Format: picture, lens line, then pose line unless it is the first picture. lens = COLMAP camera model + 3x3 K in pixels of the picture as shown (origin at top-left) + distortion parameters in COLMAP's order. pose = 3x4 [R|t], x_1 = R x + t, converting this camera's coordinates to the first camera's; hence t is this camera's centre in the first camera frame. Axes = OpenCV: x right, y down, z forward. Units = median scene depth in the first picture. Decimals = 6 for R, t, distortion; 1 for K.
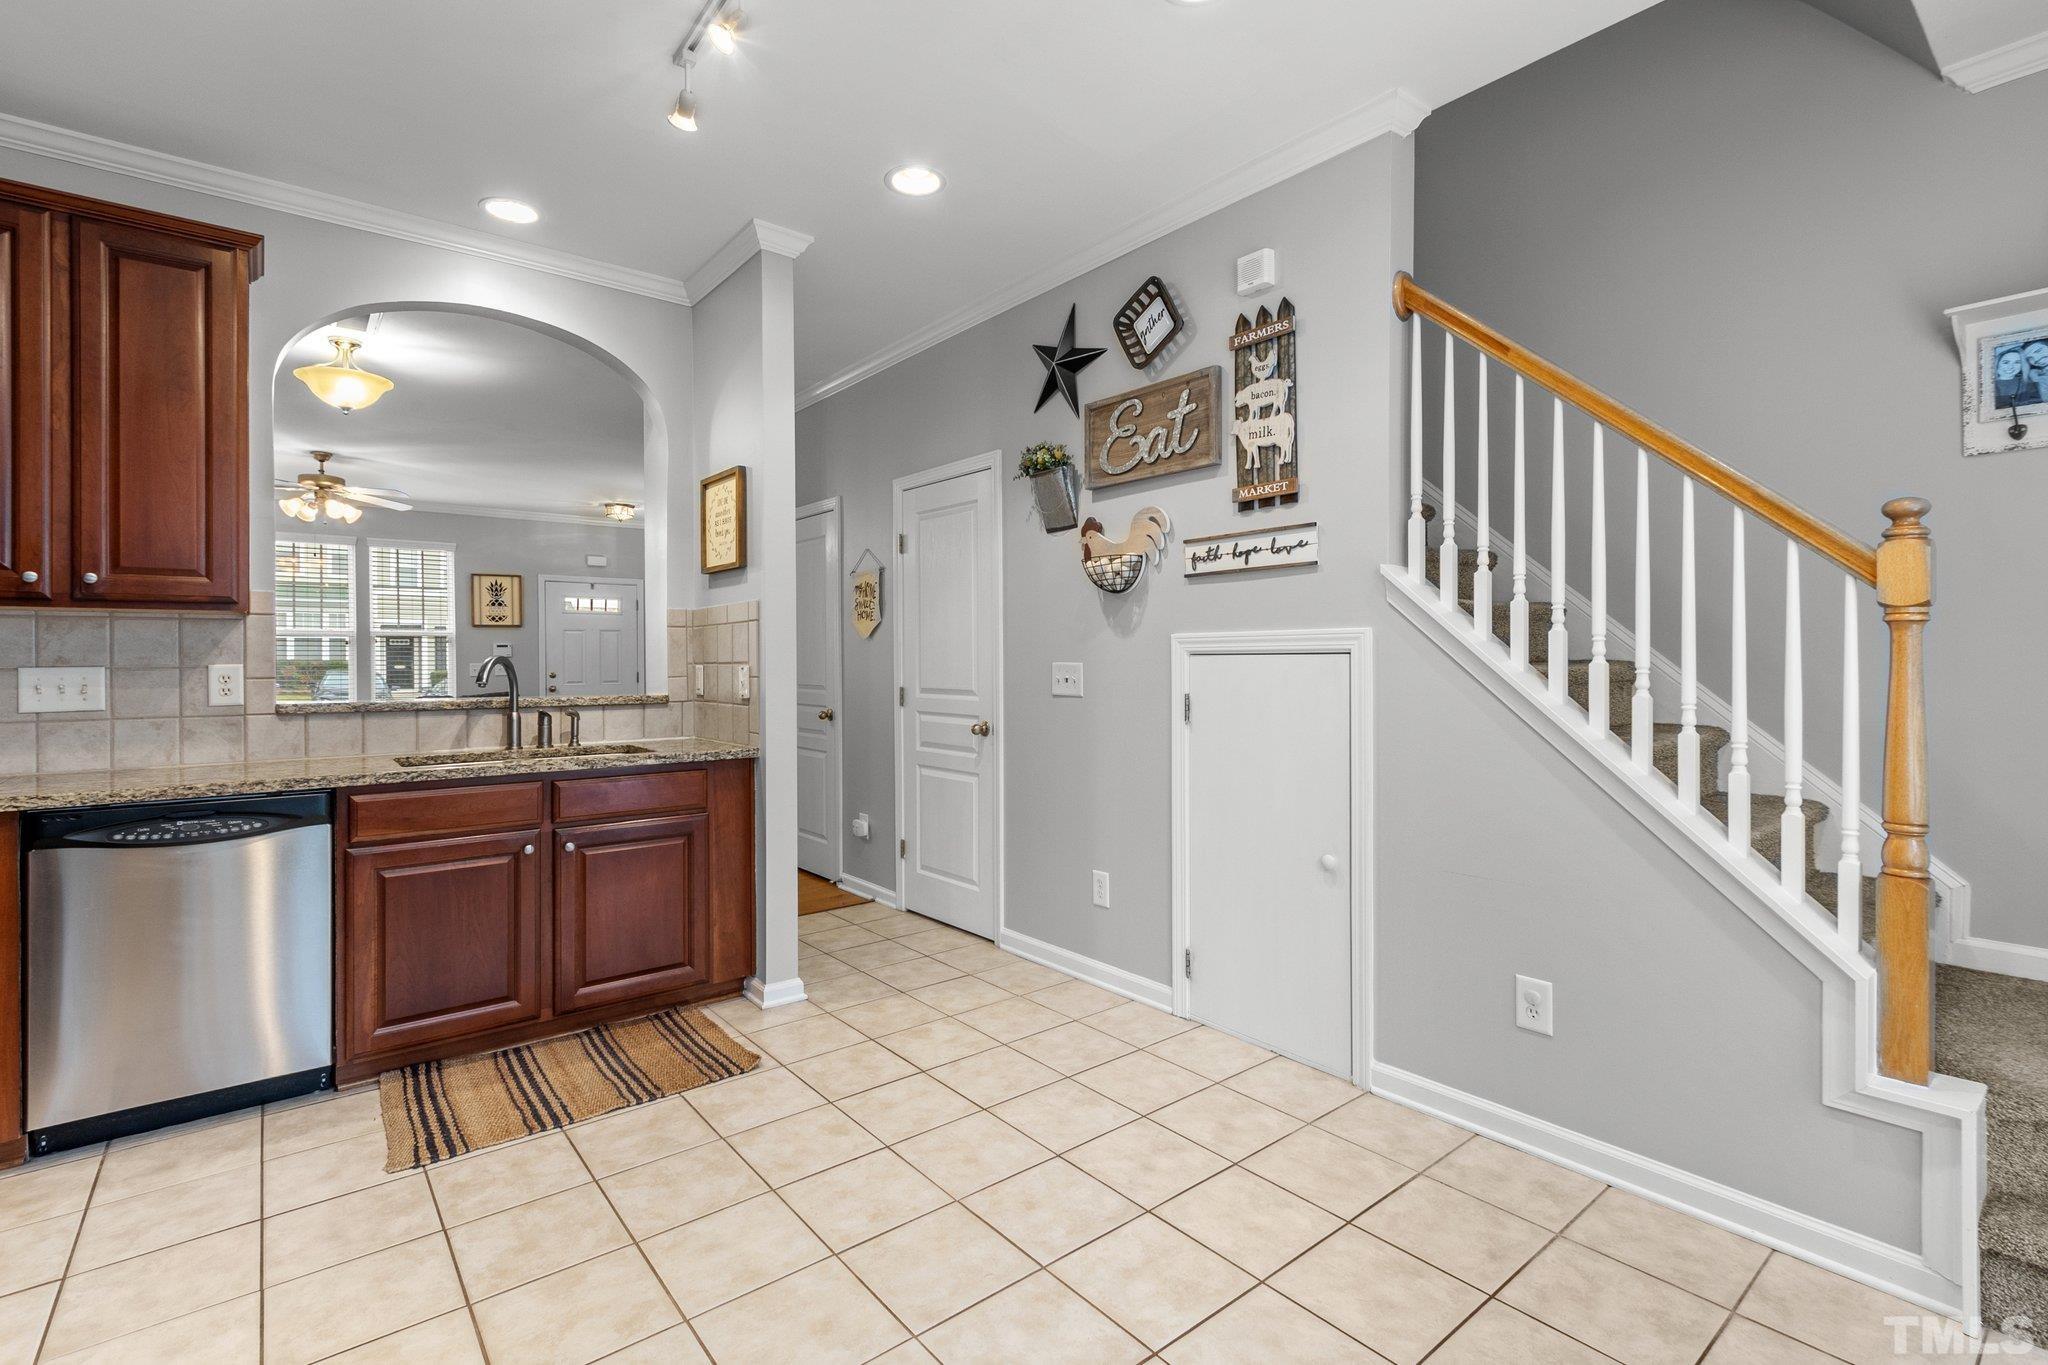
lens RADIAL K [[944.6, 0, 1027.1], [0, 944.6, 662.2], [0, 0, 1]] dist [0.005328, -0.000453]
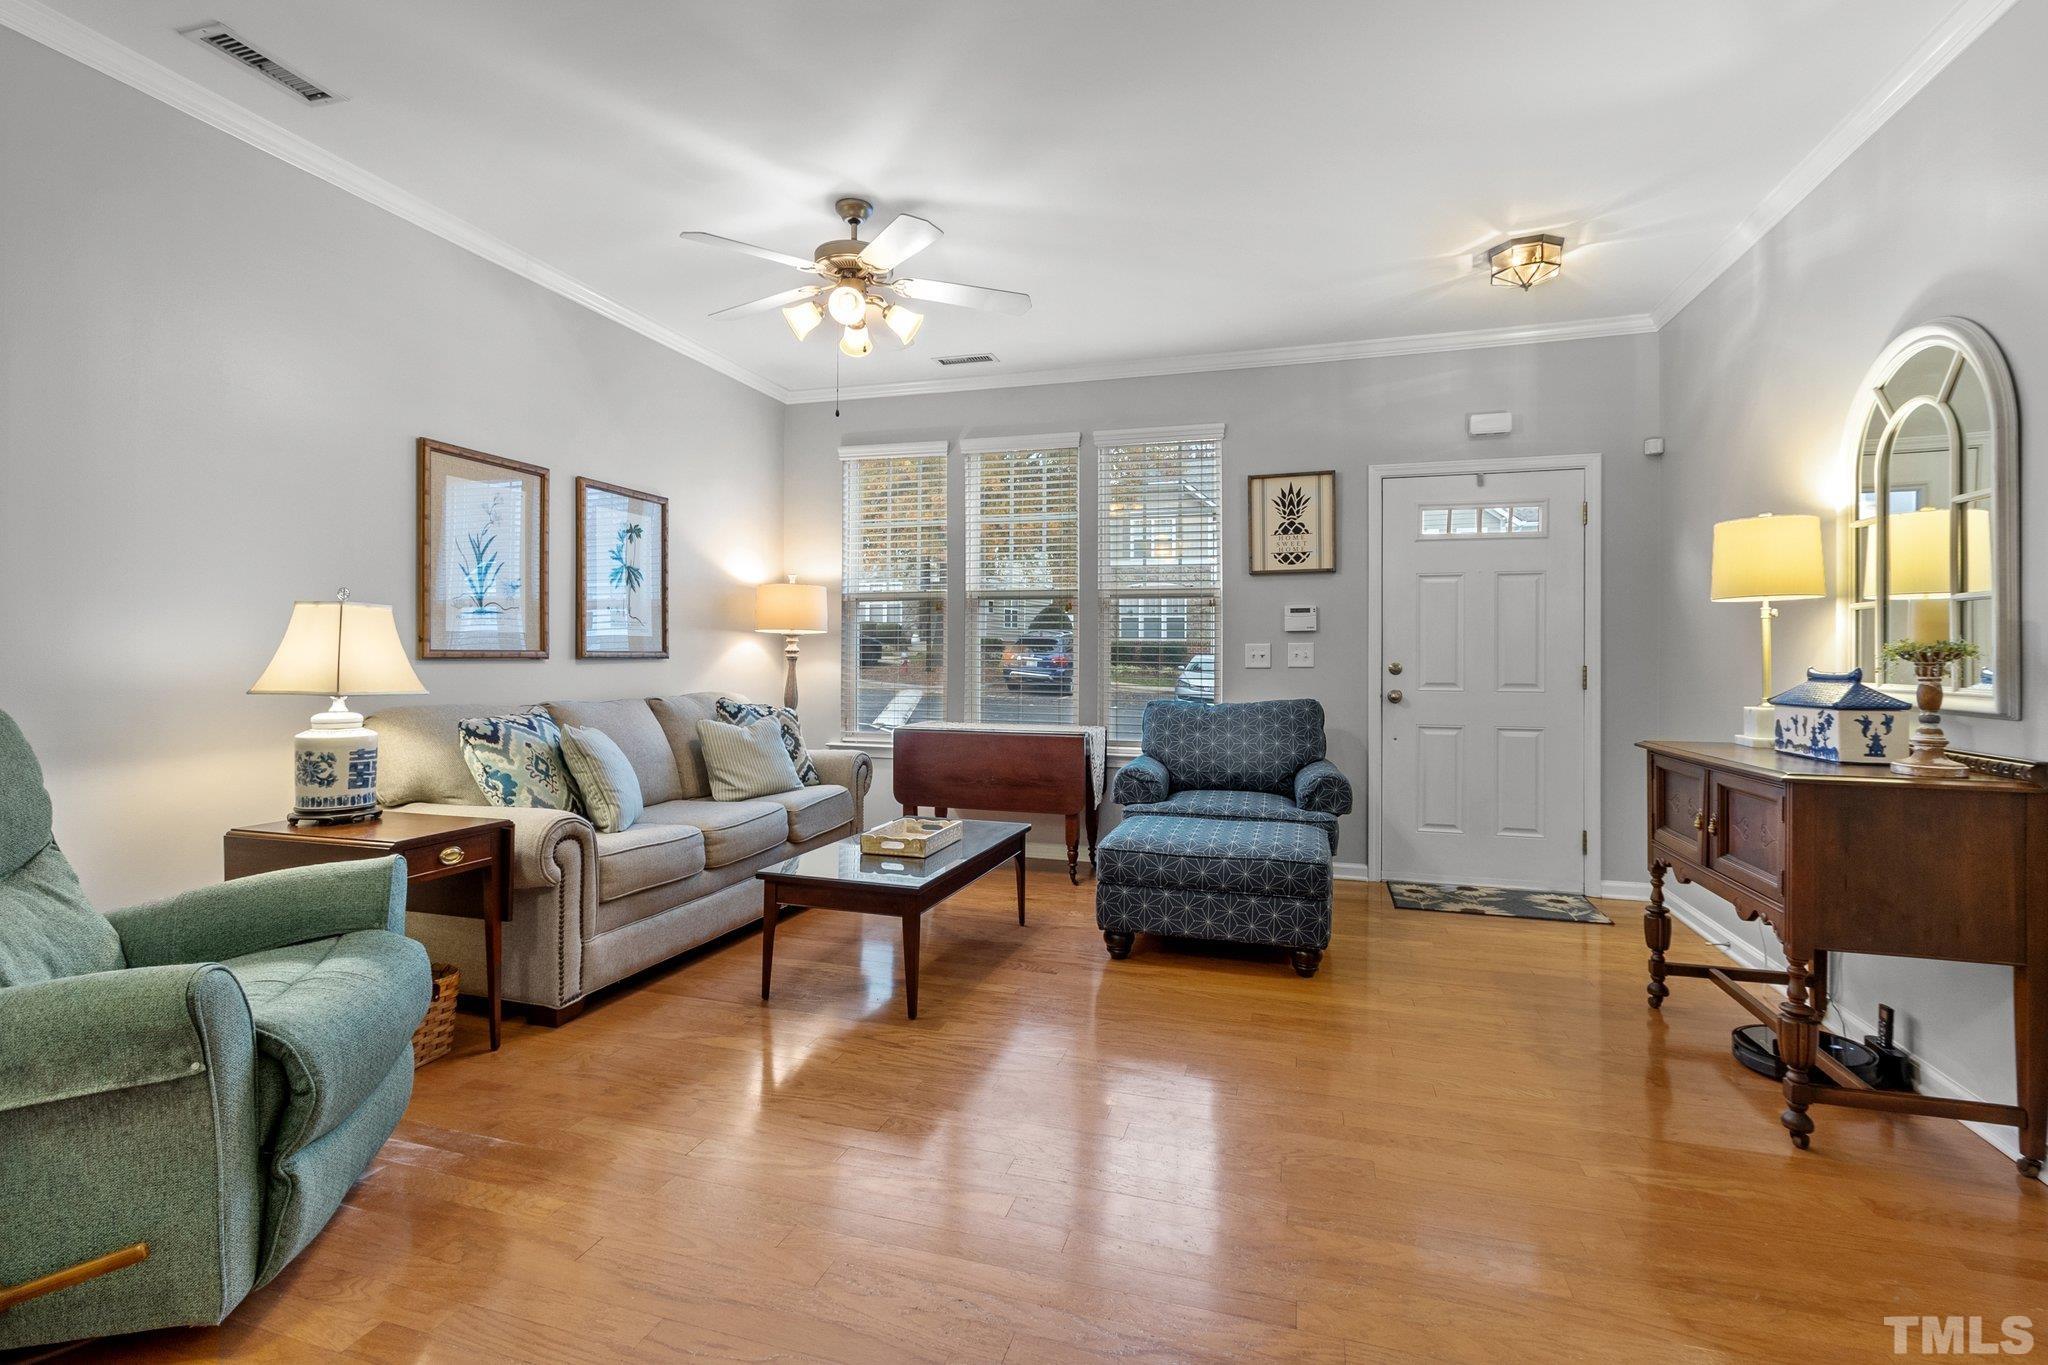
lens RADIAL K [[944.6, 0, 1025.8], [0, 944.6, 647.0], [0, 0, 1]] dist [0.005328, -0.000453]
pose [[0.558397, 0.003893, -0.829565, -0.603584], [-0.013679, 0.999896, -0.004515, 0.020885], [0.829461, 0.013868, 0.558393, 1.691862]]
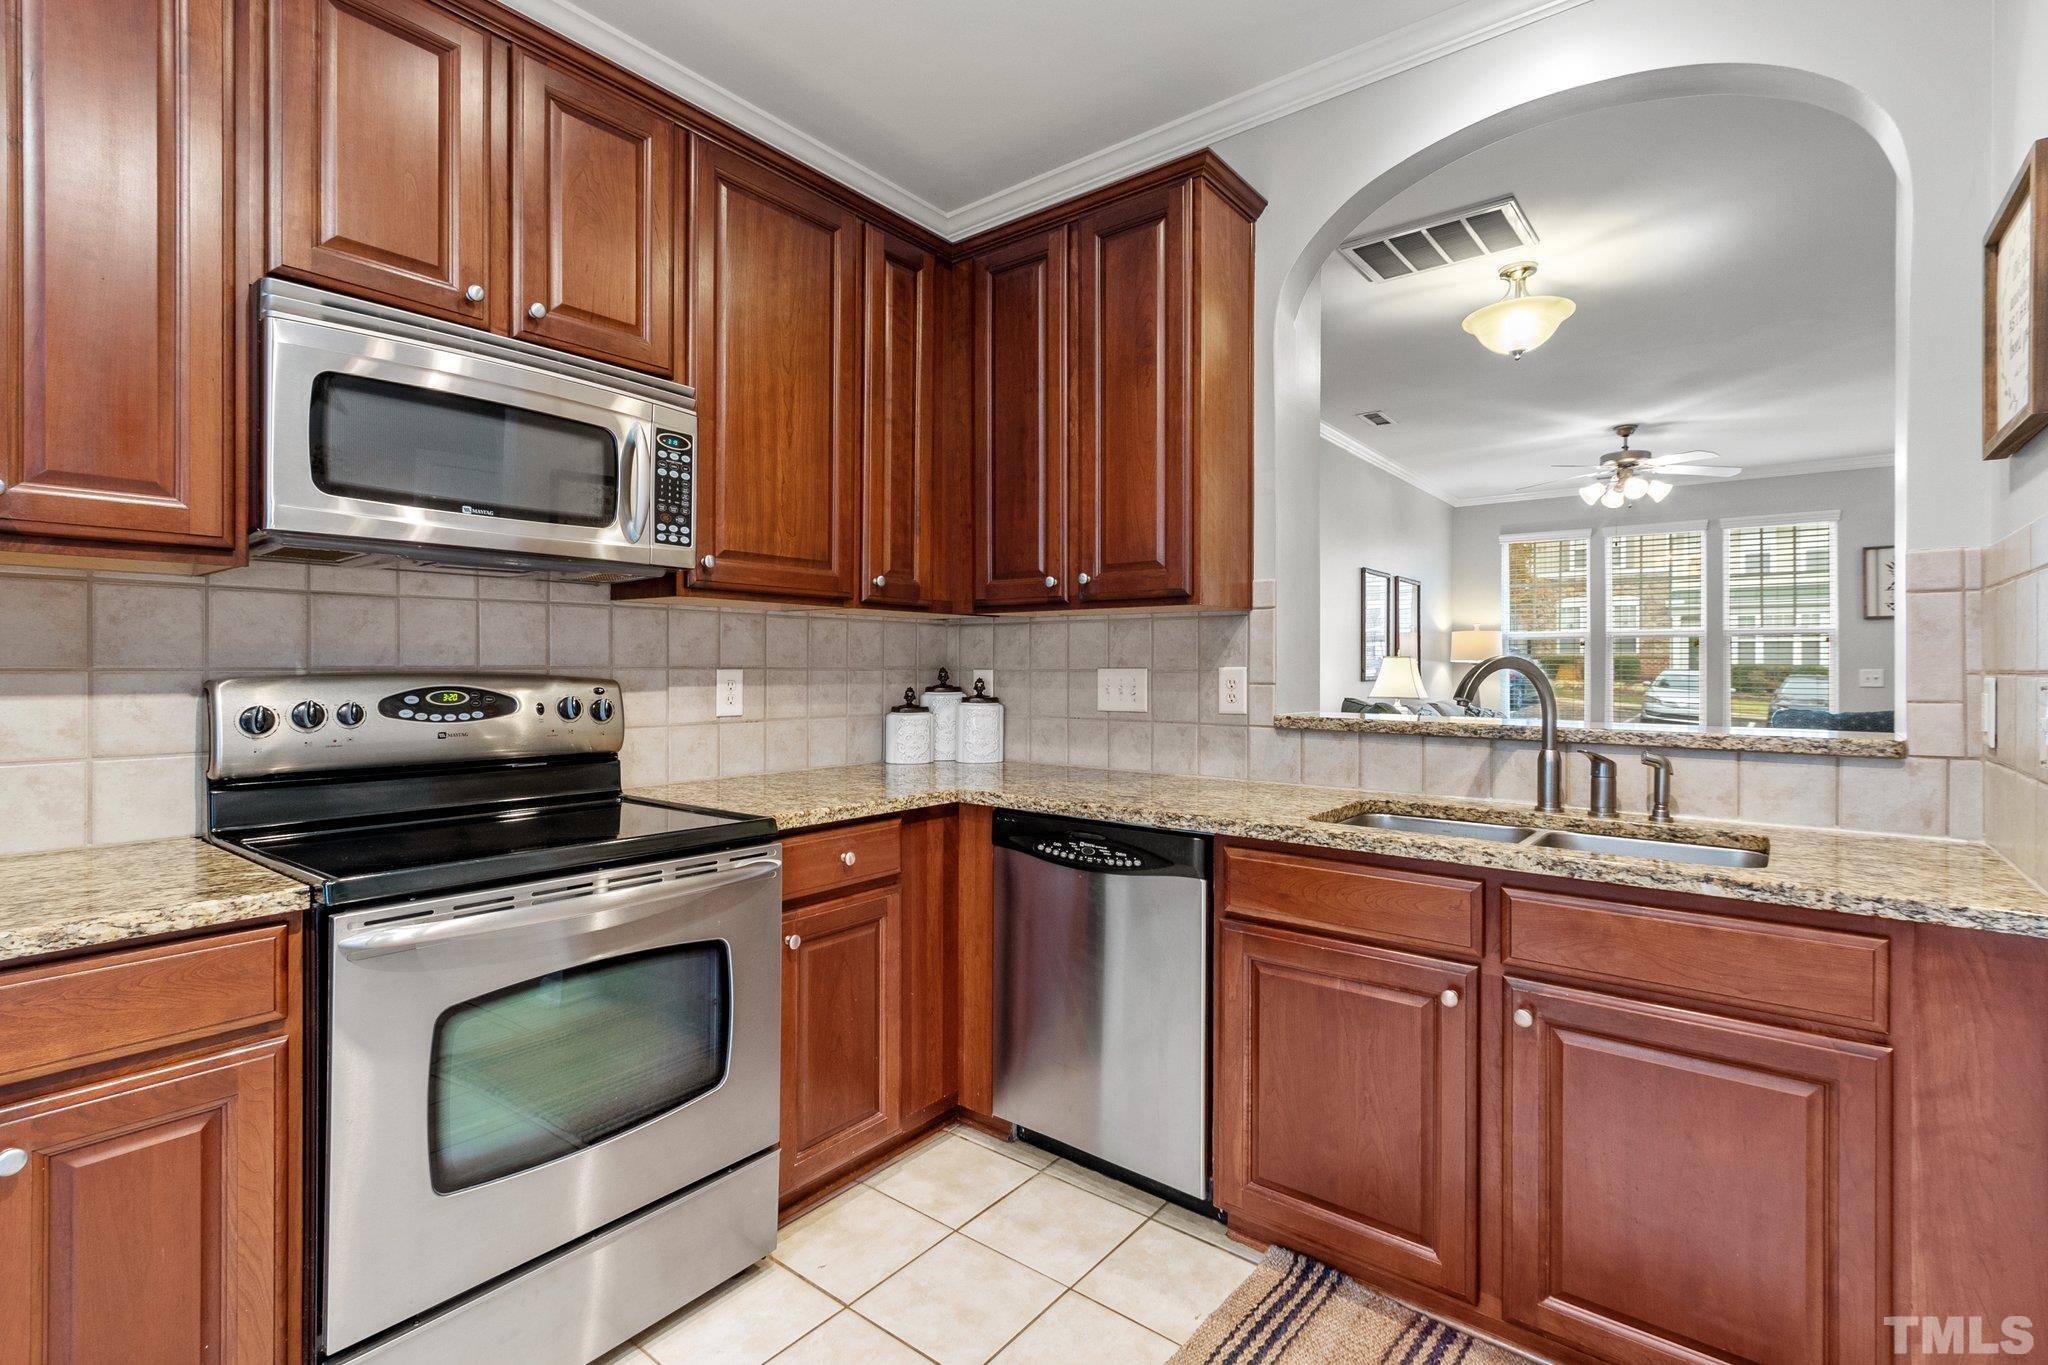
lens RADIAL K [[944.6, 0, 1016.8], [0, 944.6, 669.5], [0, 0, 1]] dist [0.005328, -0.000453]
pose [[0.219994, 0.009225, -0.975458, -0.030364], [-0.006049, 0.999949, 0.008093, -0.001208], [0.975483, 0.004121, 0.220038, 0.550705]]
